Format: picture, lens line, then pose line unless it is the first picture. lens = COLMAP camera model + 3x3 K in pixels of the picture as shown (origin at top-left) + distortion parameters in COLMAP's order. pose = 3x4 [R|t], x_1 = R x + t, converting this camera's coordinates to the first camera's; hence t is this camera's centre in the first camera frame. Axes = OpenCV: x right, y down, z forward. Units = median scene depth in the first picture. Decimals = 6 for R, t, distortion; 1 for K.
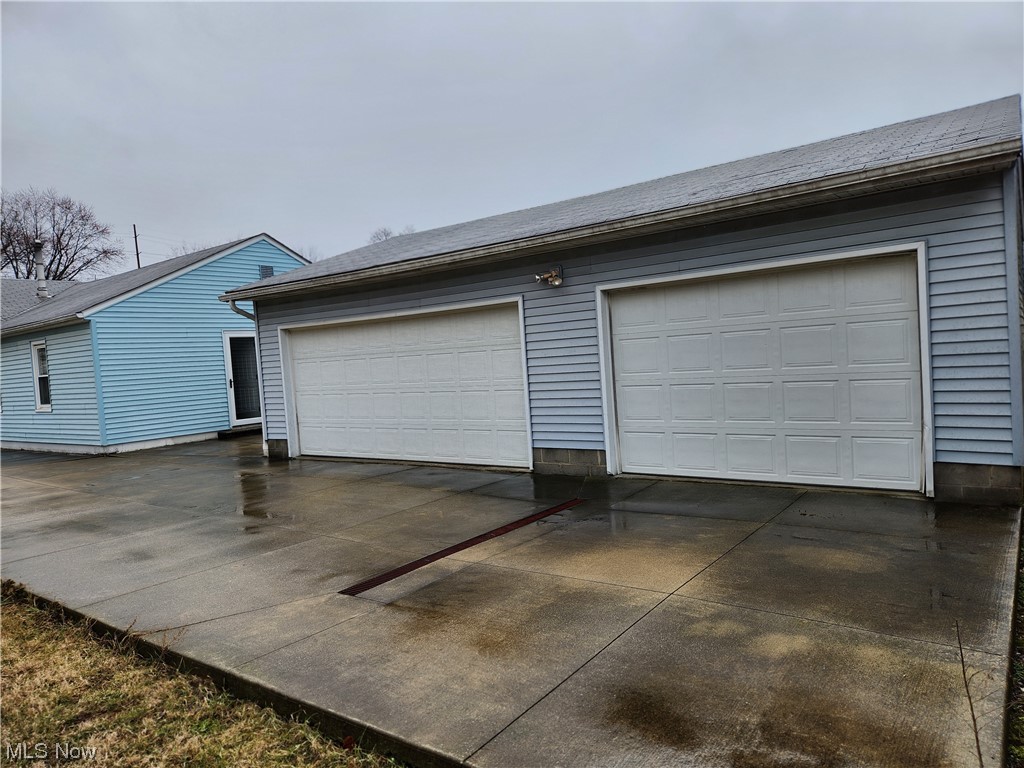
lens RADIAL K [[678.0, 0, 513.9], [0, 678.0, 397.3], [0, 0, 1]] dist [0.088162, -0.077247]
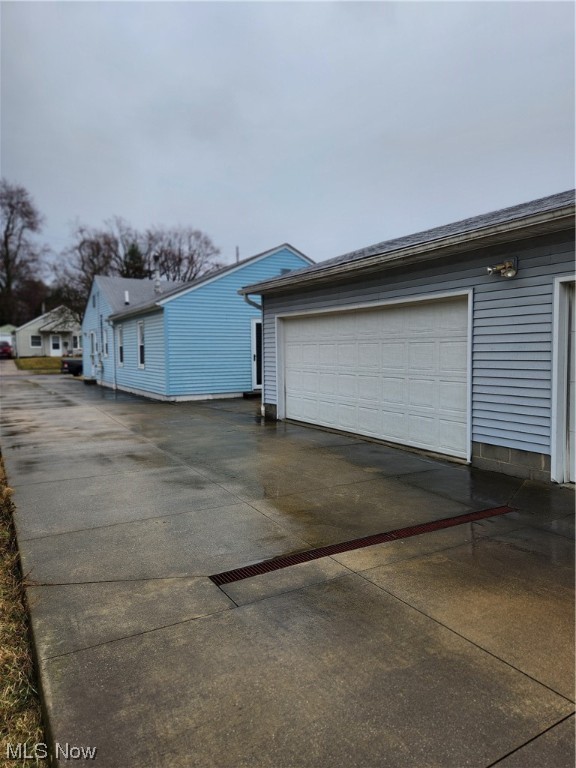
lens RADIAL K [[508.5, 0, 288.0], [0, 508.5, 384.0], [0, 0, 1]] dist [0.088162, -0.077247]
pose [[0.918942, 0.081595, -0.385860, 0.064594], [-0.072973, 0.996649, 0.036966, -0.018050], [0.387583, -0.005812, 0.921816, 0.193972]]
